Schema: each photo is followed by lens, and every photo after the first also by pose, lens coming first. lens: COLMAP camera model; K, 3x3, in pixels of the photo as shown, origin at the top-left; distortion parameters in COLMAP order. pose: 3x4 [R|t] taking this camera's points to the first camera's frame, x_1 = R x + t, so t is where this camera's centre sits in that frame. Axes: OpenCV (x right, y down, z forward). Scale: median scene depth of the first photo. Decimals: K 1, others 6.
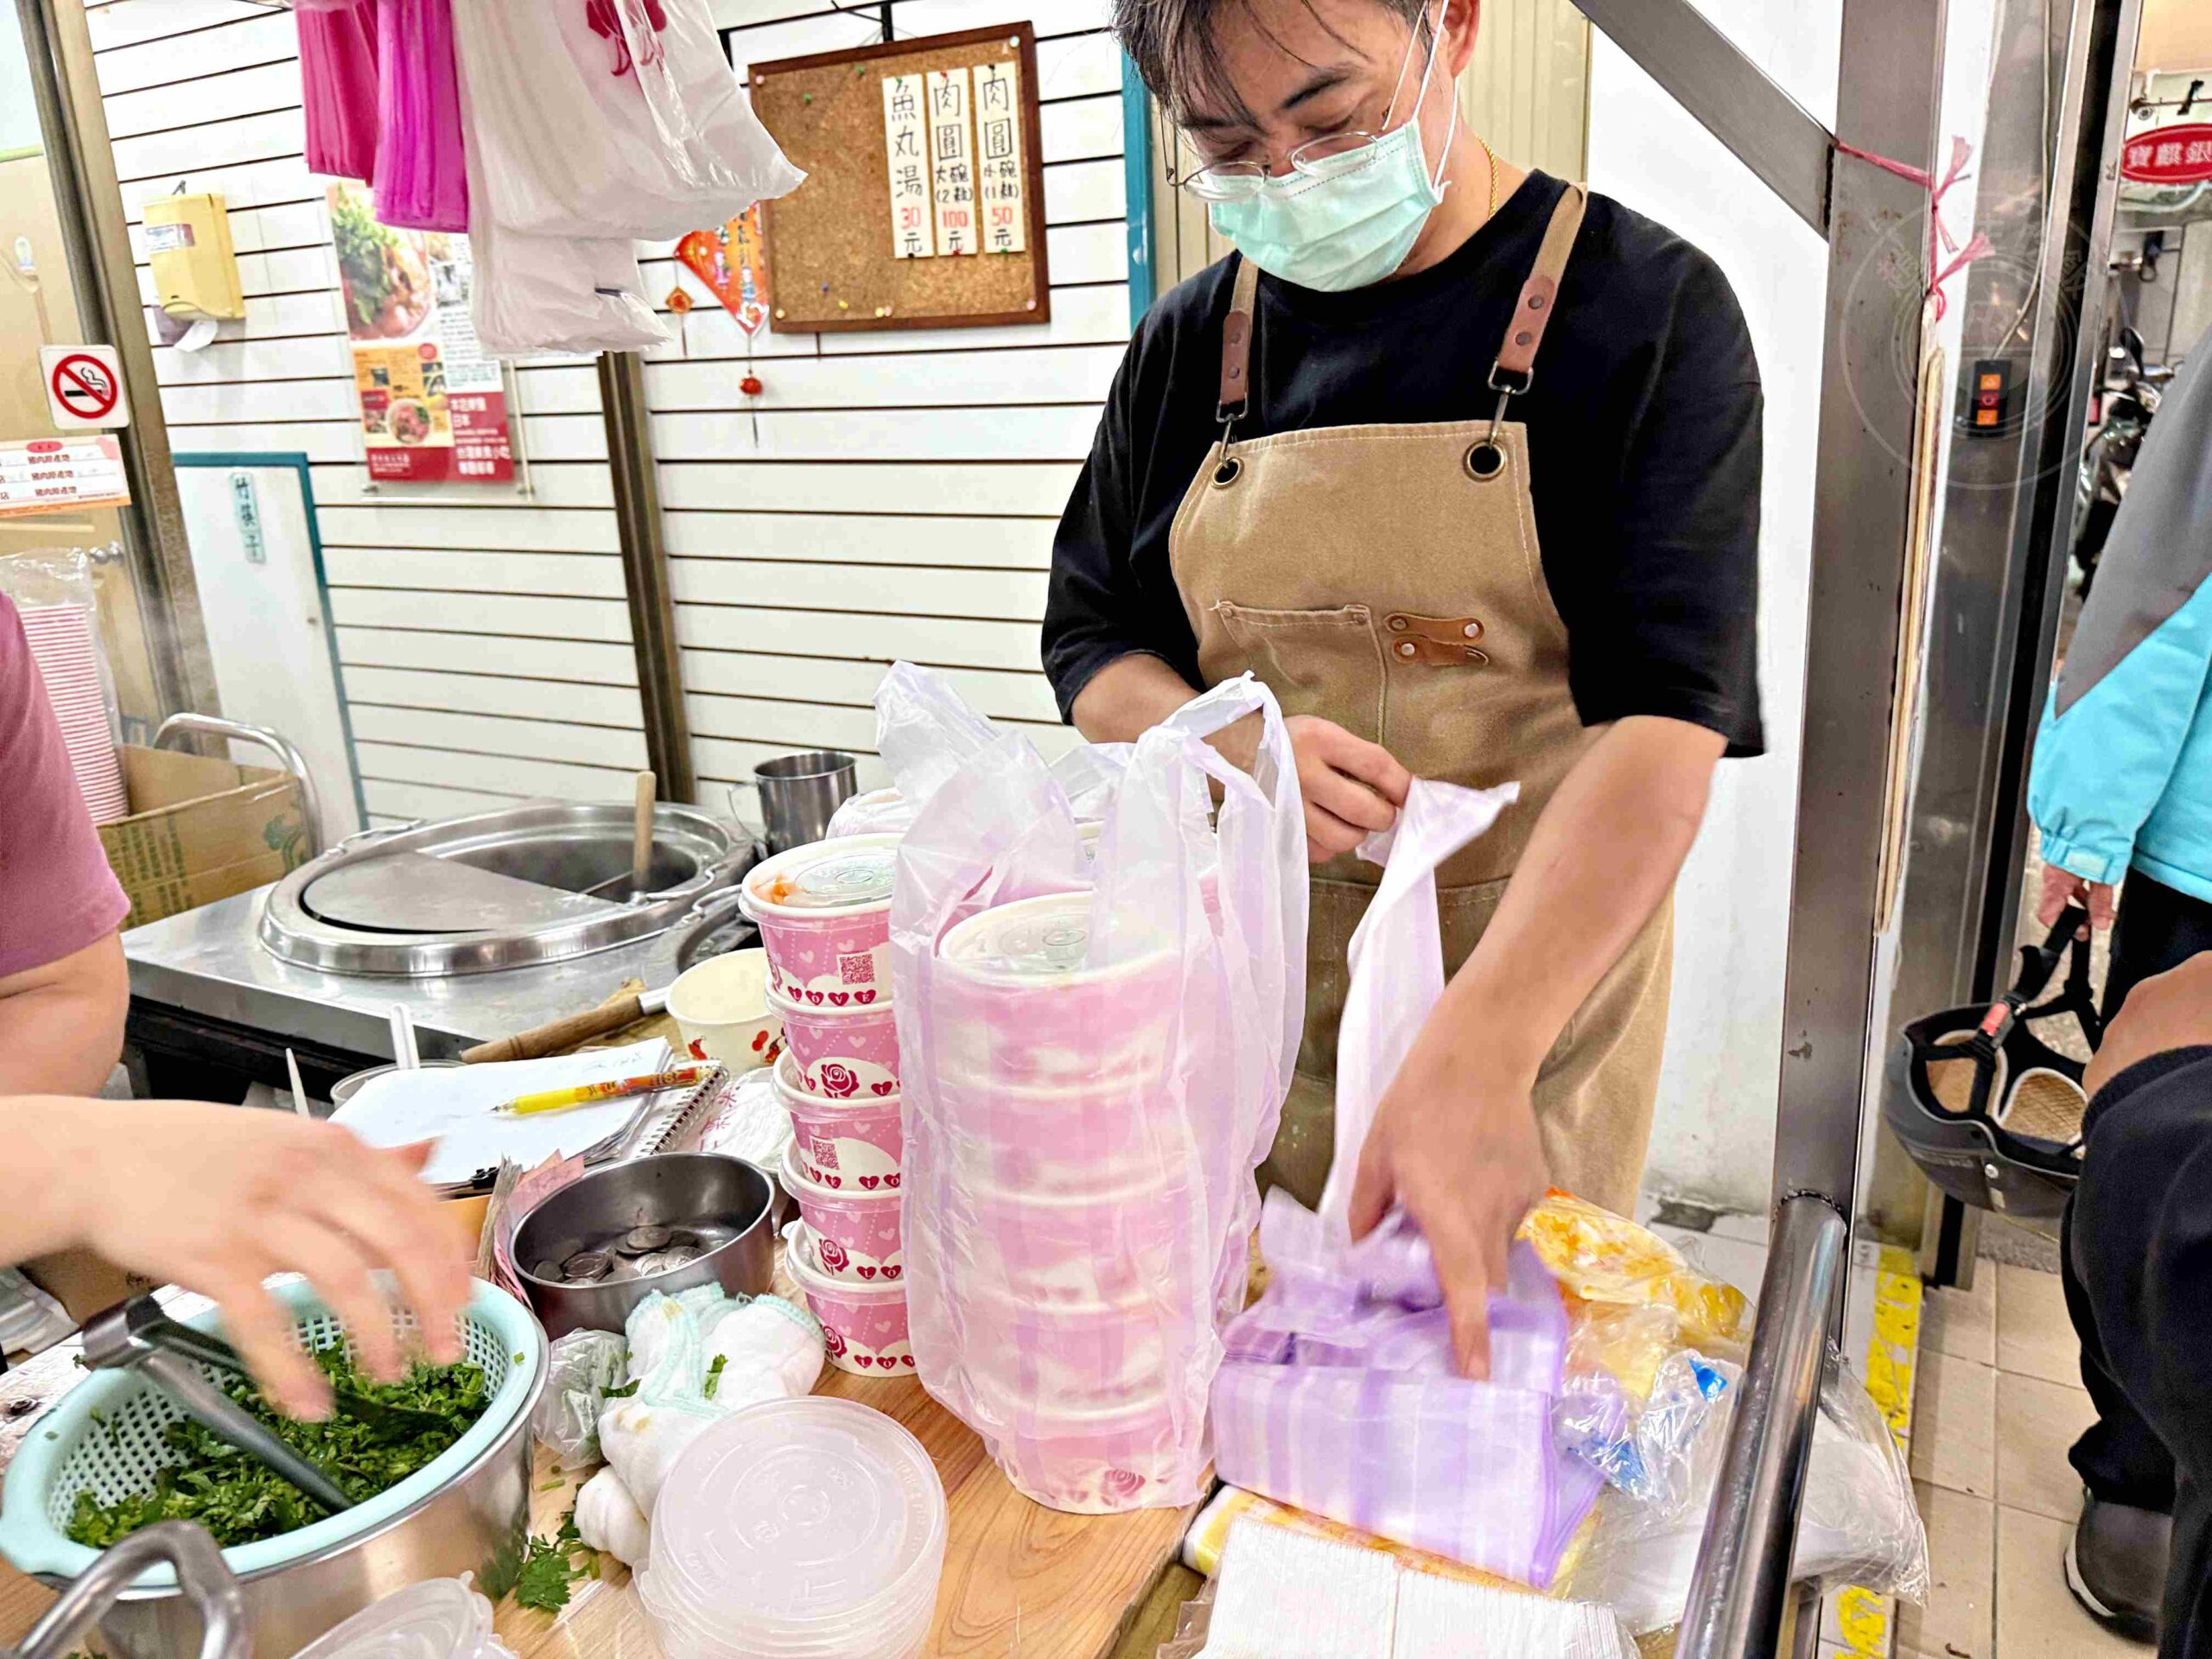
lens RADIAL K [[1566.1, 0, 1098.2], [0, 1566.1, 838.5], [0, 0, 1]] dist [0.000107, -0.003860]
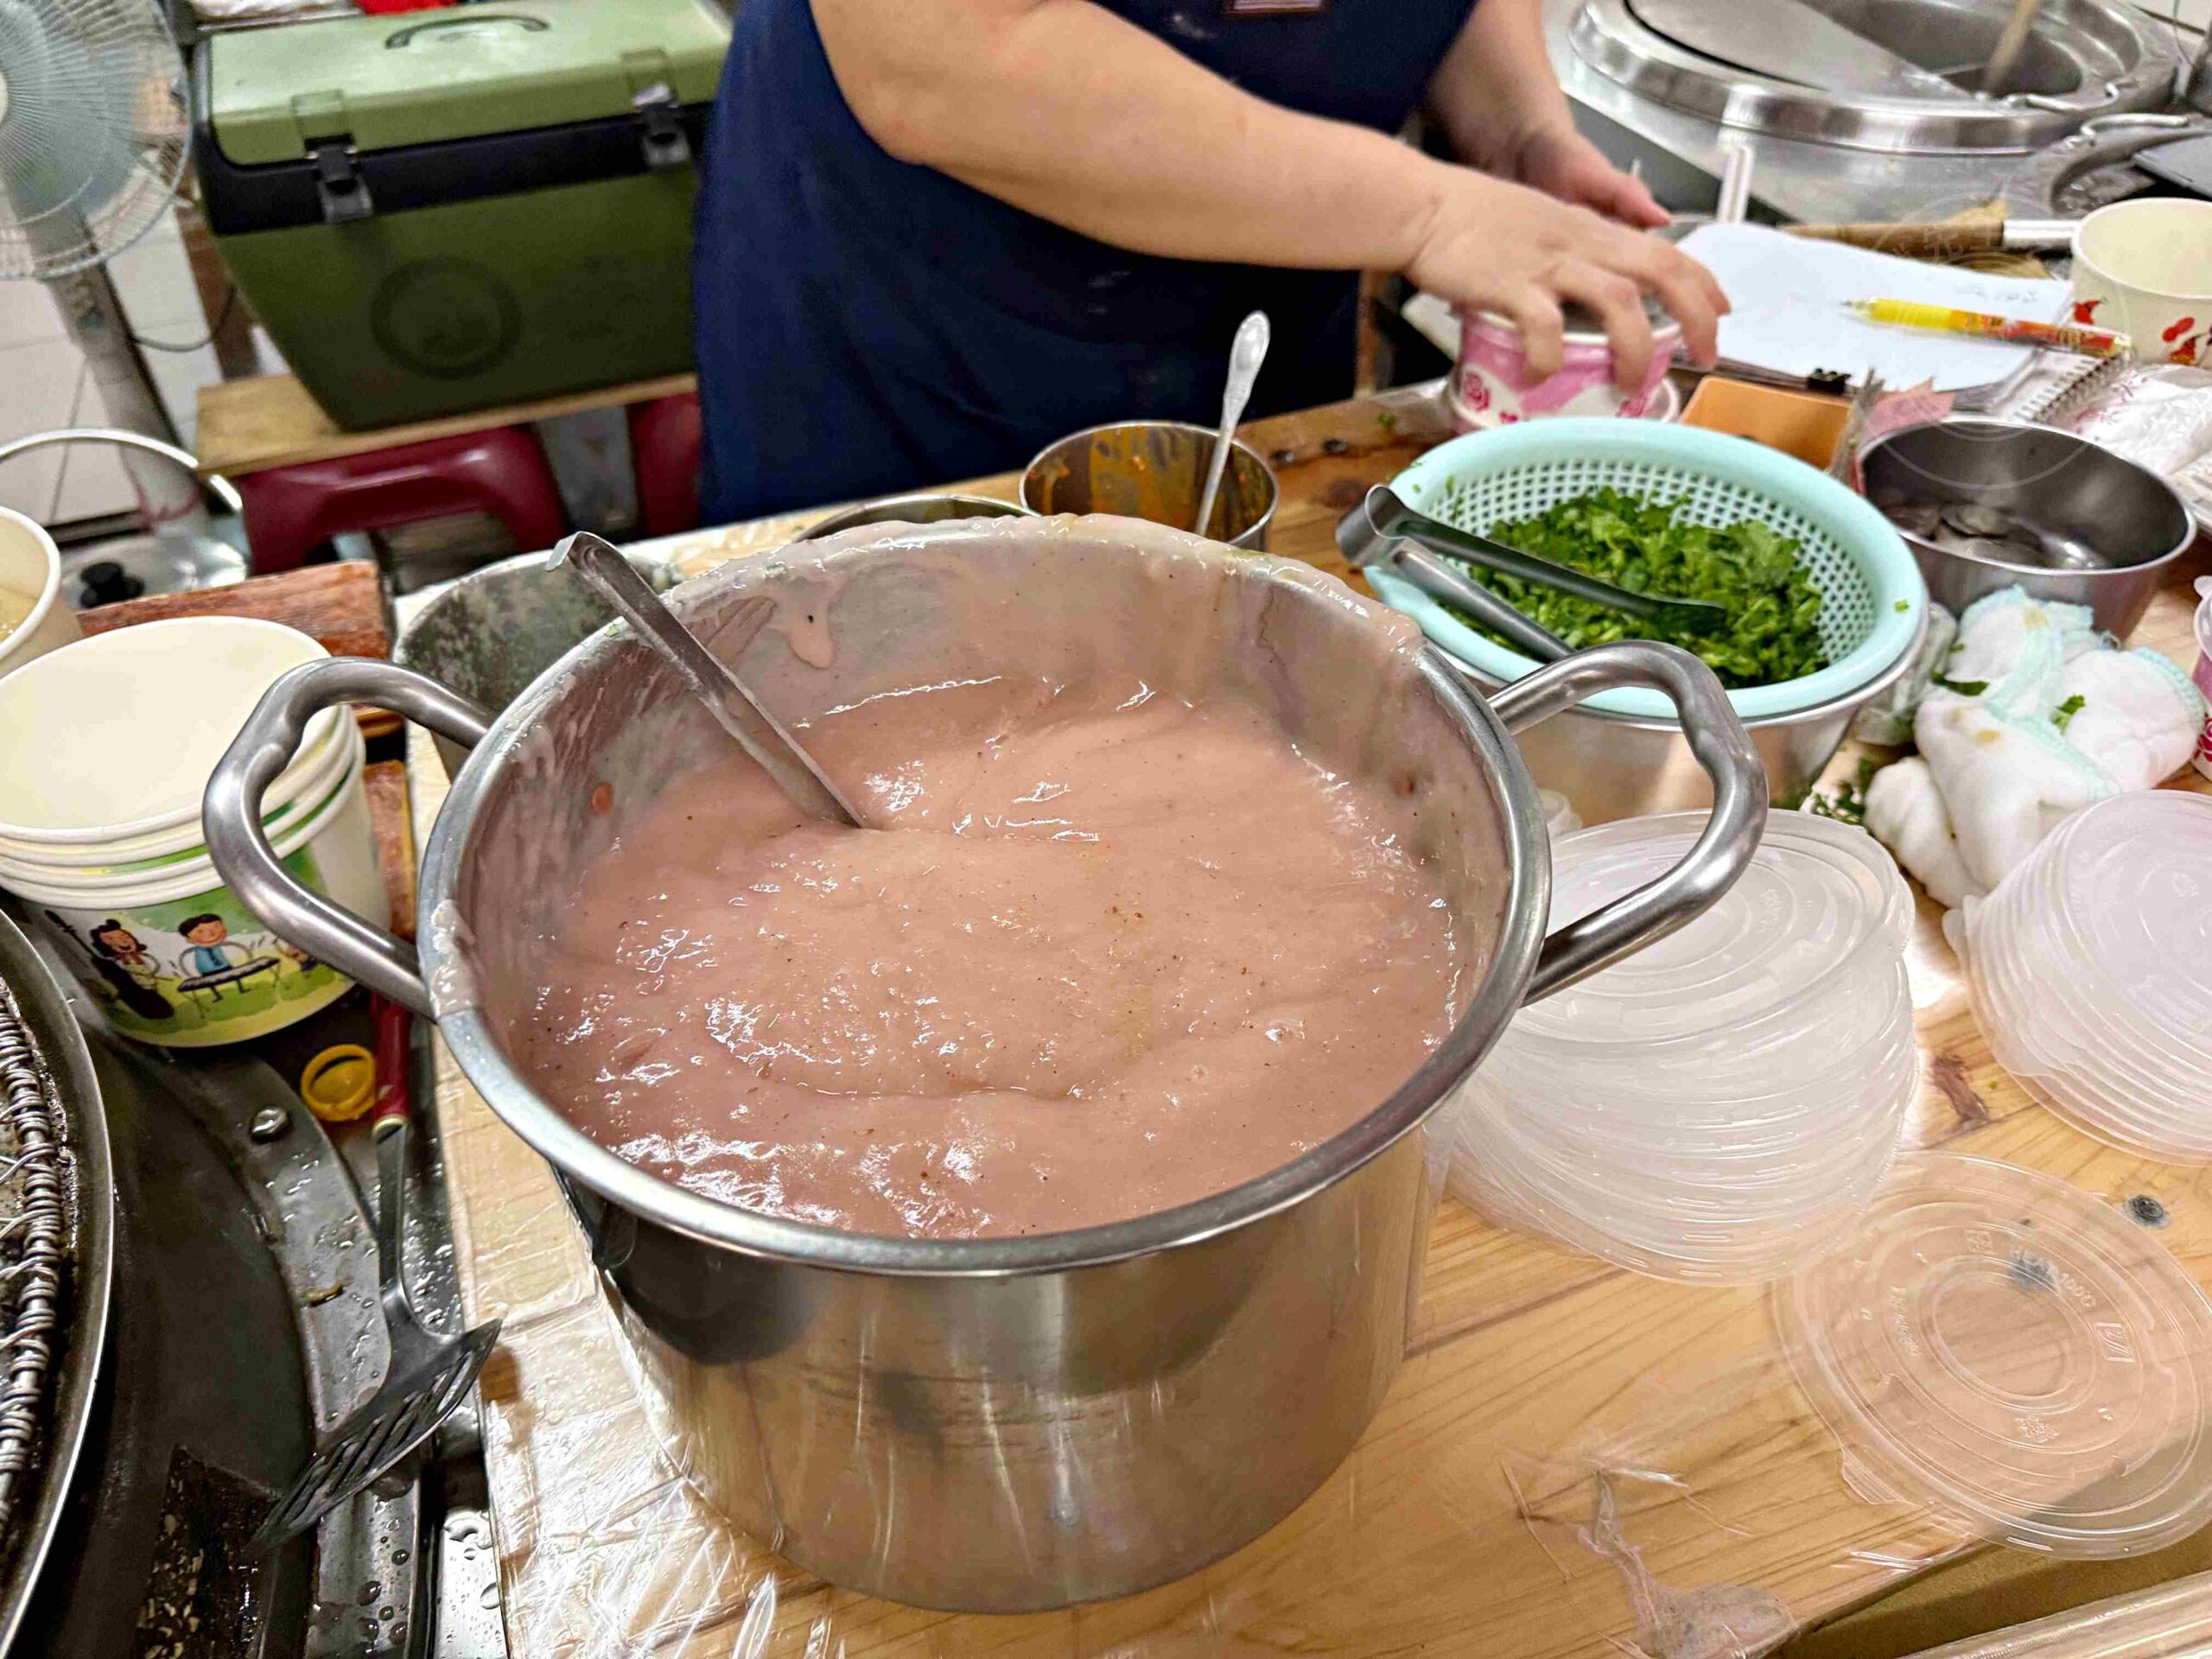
lens RADIAL K [[1594.6, 0, 1133.8], [0, 1594.6, 838.2], [0, 0, 1]] dist [-0.003798, -0.004728]
pose [[0.766878, 0.469552, -0.437514, -0.061440], [-0.219796, 0.832633, 0.508343, 0.022124], [0.602982, -0.293673, 0.741733, 0.018342]]
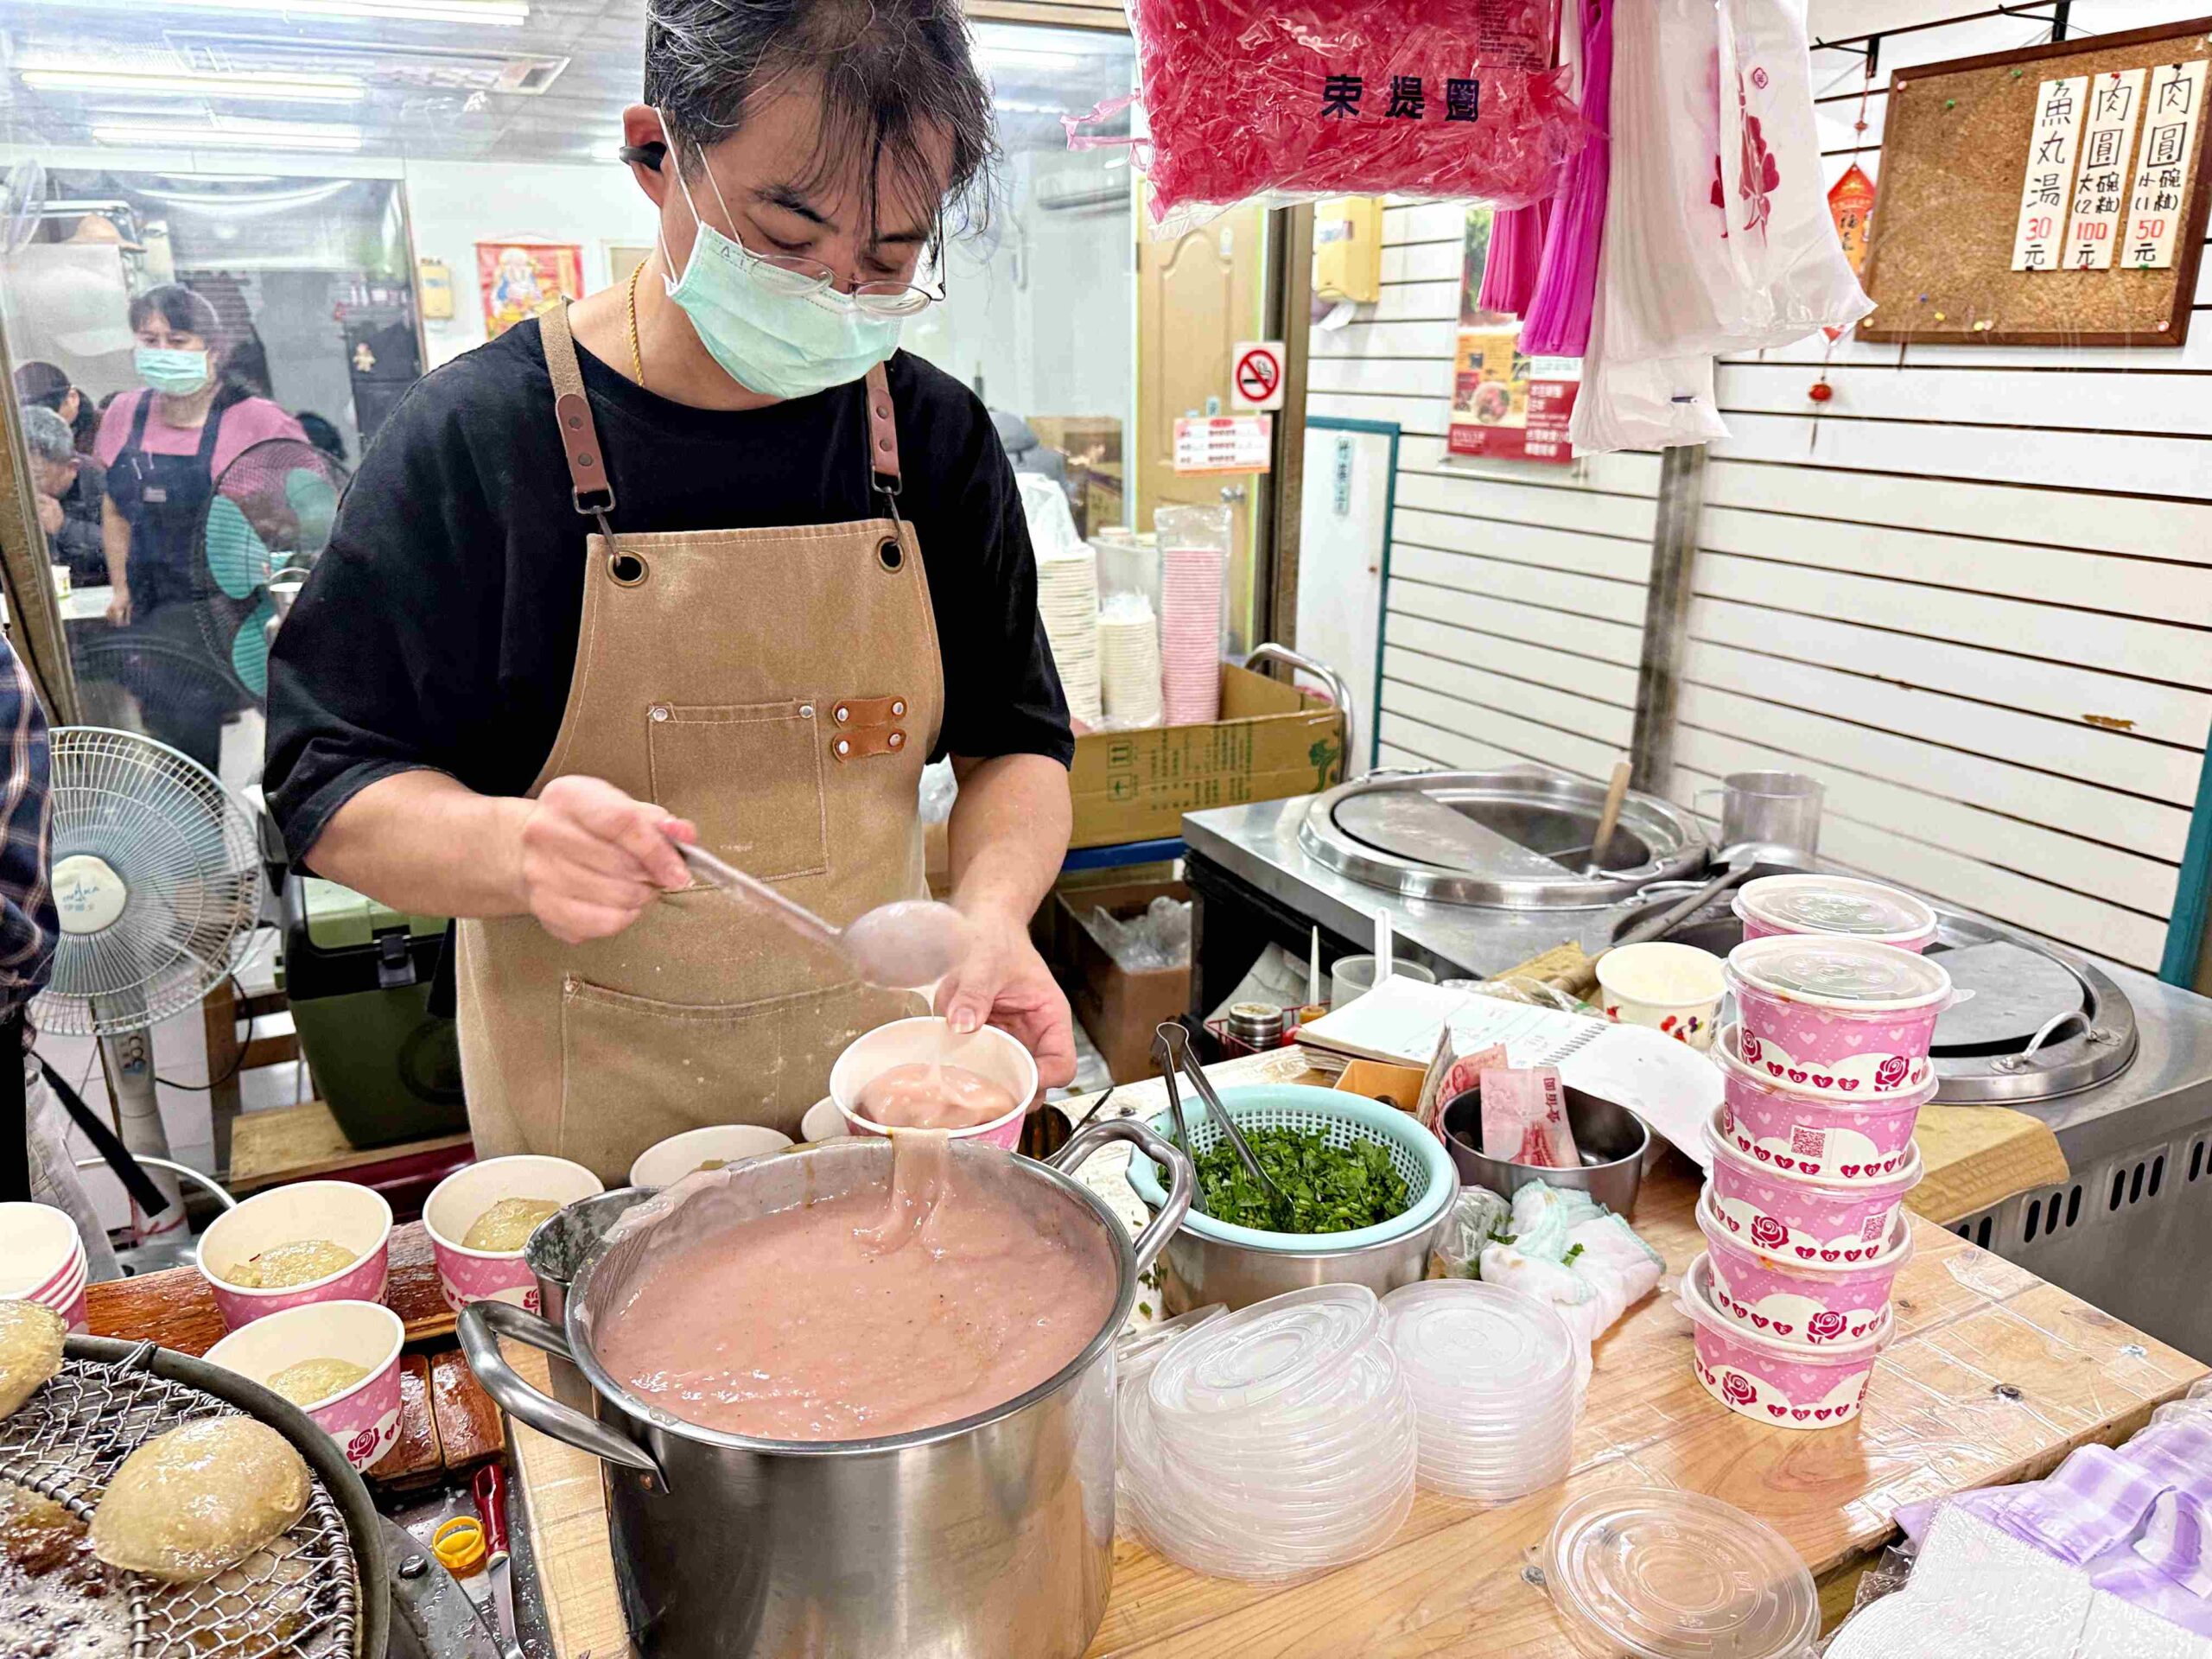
lens RADIAL K [[1566.1, 0, 1098.2], [0, 1566.1, 838.5], [0, 0, 1]] dist [0.000107, -0.003860]
pose [[0.803535, 0.214221, -0.555375, 0.028589], [-0.196625, 0.976149, 0.092039, -0.011854], [0.561846, 0.035244, 0.826491, -0.091933]]
